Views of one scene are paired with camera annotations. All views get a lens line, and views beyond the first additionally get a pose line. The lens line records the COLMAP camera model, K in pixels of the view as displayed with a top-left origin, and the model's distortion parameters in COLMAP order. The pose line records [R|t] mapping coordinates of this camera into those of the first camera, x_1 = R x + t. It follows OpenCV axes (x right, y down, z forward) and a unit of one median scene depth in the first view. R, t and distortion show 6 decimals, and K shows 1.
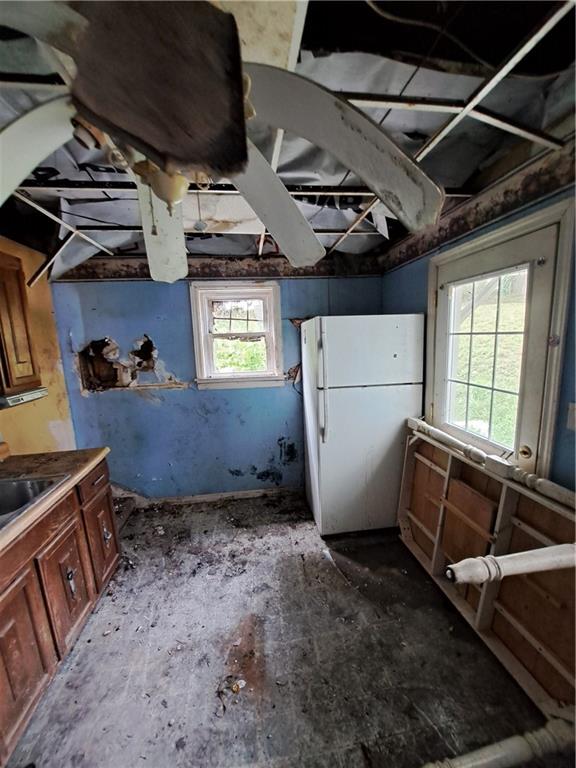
lens RADIAL K [[303.3, 0, 288.8], [0, 303.3, 386.0], [0, 0, 1]] dist [-0.015247, -0.000419]
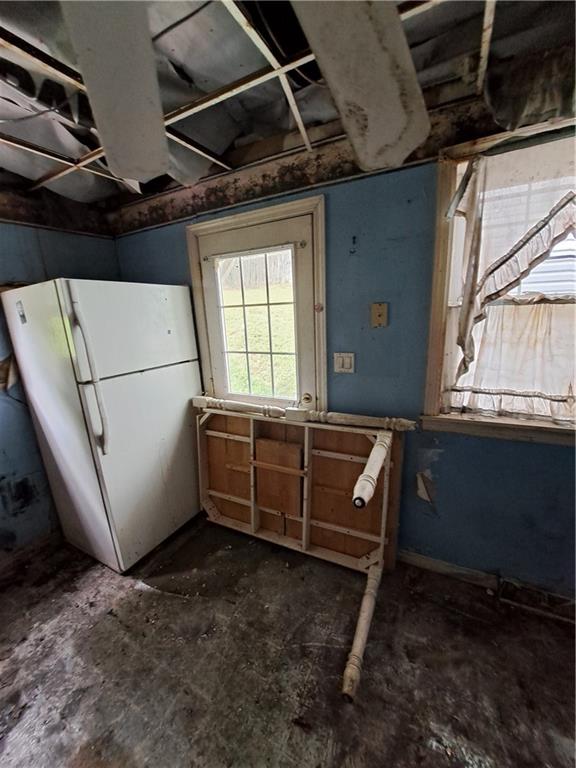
lens RADIAL K [[303.3, 0, 288.8], [0, 303.3, 386.0], [0, 0, 1]] dist [-0.015247, -0.000419]
pose [[0.579115, -0.185953, 0.793755, -0.186321], [0.152104, 0.981188, 0.118889, 0.003971], [-0.800931, 0.051883, 0.596505, 0.206122]]
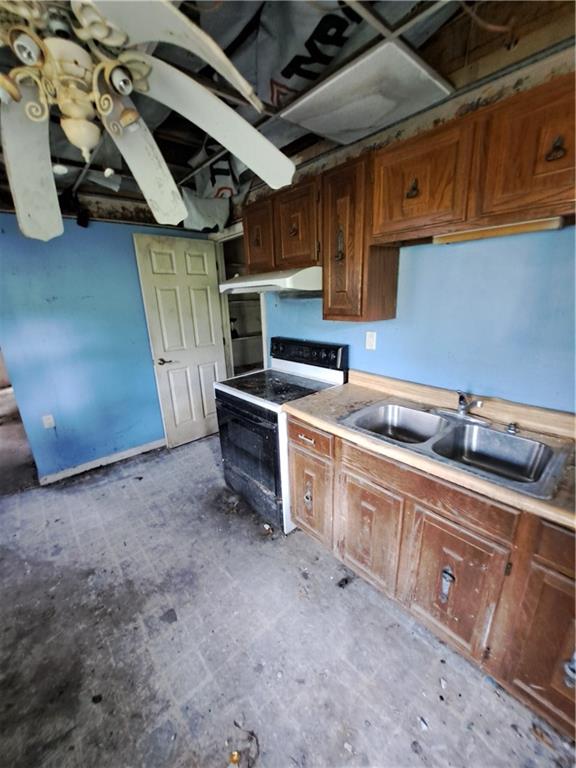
lens RADIAL K [[303.3, 0, 288.8], [0, 303.3, 386.0], [0, 0, 1]] dist [-0.015247, -0.000419]
pose [[-0.832983, 0.226505, -0.504812, -0.082589], [-0.019827, 0.899562, 0.436342, -0.094549], [0.552944, 0.373474, -0.744829, 0.841169]]
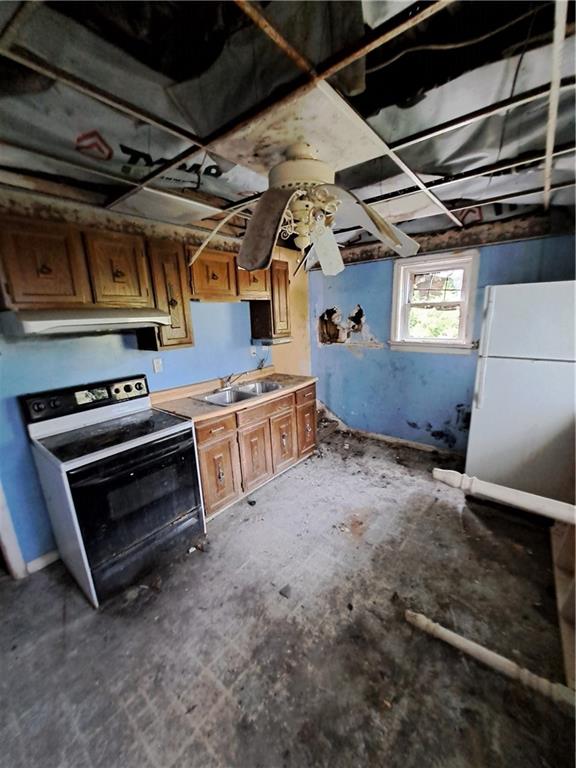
lens RADIAL K [[302.0, 0, 286.6], [0, 302.0, 386.8], [0, 0, 1]] dist [-0.016751, -0.000218]
pose [[0.679811, 0.179712, -0.711028, 0.414650], [-0.105696, 0.983399, 0.147498, 0.031675], [0.725731, -0.025118, 0.687520, -0.208060]]
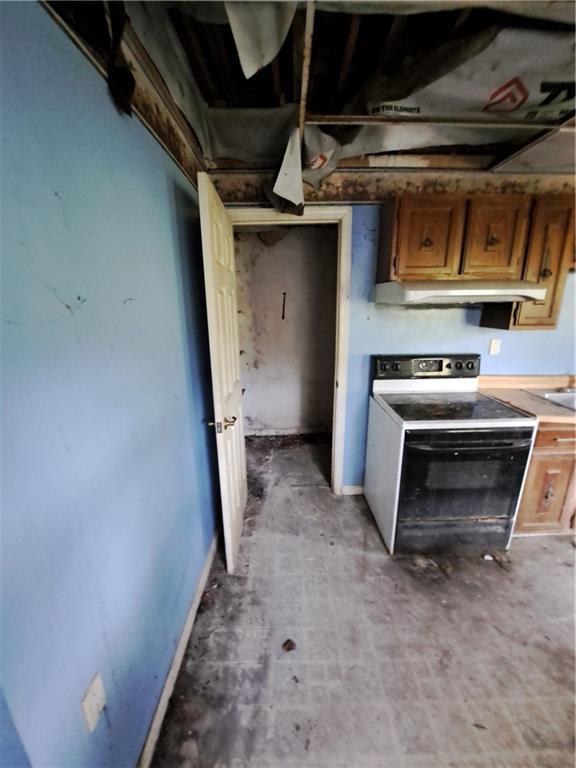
lens RADIAL K [[303.3, 0, 288.8], [0, 303.3, 386.0], [0, 0, 1]] dist [-0.015247, -0.000419]
pose [[-0.128525, 0.303624, -0.944084, 0.344530], [-0.142417, 0.936460, 0.320561, 0.071325], [0.981427, 0.175654, -0.077117, -0.363354]]
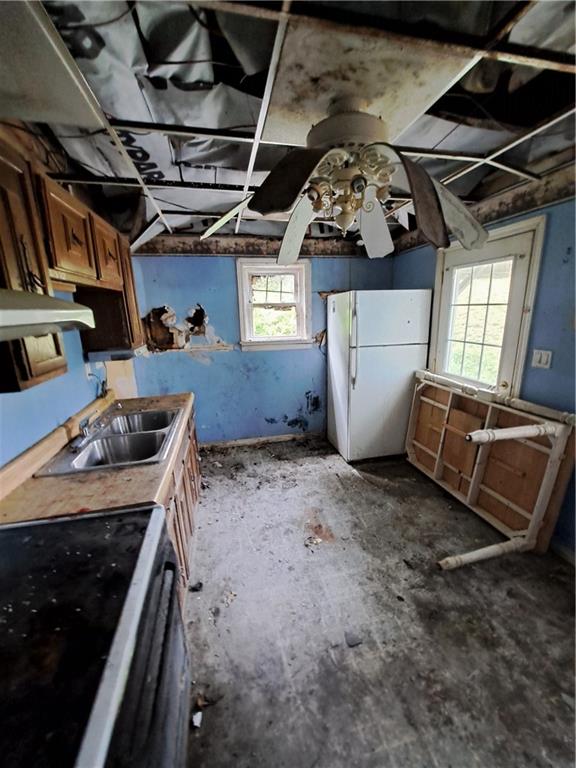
lens RADIAL K [[303.3, 0, 288.8], [0, 303.3, 386.0], [0, 0, 1]] dist [-0.015247, -0.000419]
pose [[0.996799, -0.009978, 0.079329, -0.280957], [0.003310, 0.996481, 0.083754, 0.066193], [-0.079885, -0.083223, 0.993324, -0.285219]]
